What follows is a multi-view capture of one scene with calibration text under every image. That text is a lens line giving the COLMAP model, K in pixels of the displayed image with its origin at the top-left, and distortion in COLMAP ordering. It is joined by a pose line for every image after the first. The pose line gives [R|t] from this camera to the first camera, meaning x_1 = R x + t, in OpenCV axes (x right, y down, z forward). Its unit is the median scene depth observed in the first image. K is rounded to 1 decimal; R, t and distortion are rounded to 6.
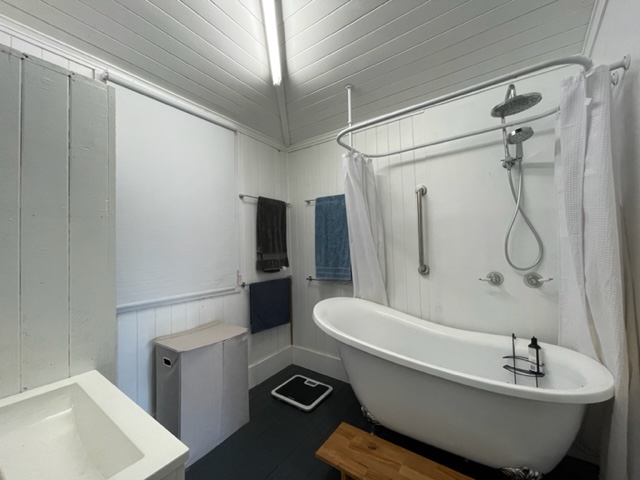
lens RADIAL K [[256.3, 0, 319.9], [0, 256.3, 238.7], [0, 0, 1]] dist [-0.005862, 0.001954]
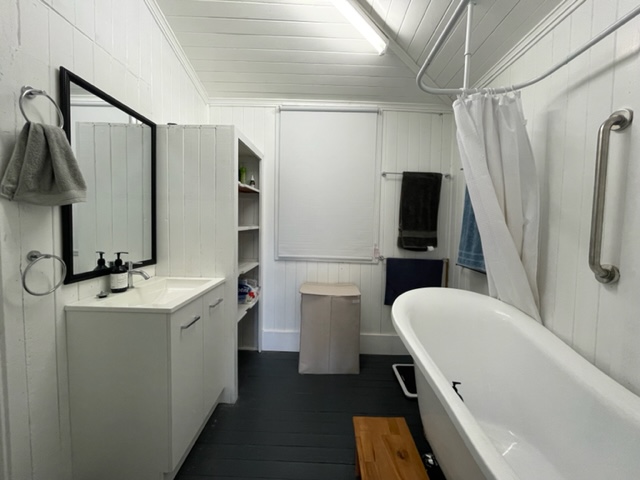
lens RADIAL K [[256.3, 0, 322.6], [0, 256.3, 237.9], [0, 0, 1]] dist [-0.005862, 0.001954]
pose [[0.569599, 0.082036, -0.817819, 0.445278], [-0.018317, 0.996026, 0.087154, 0.008381], [0.821719, -0.034663, 0.568838, 0.198988]]
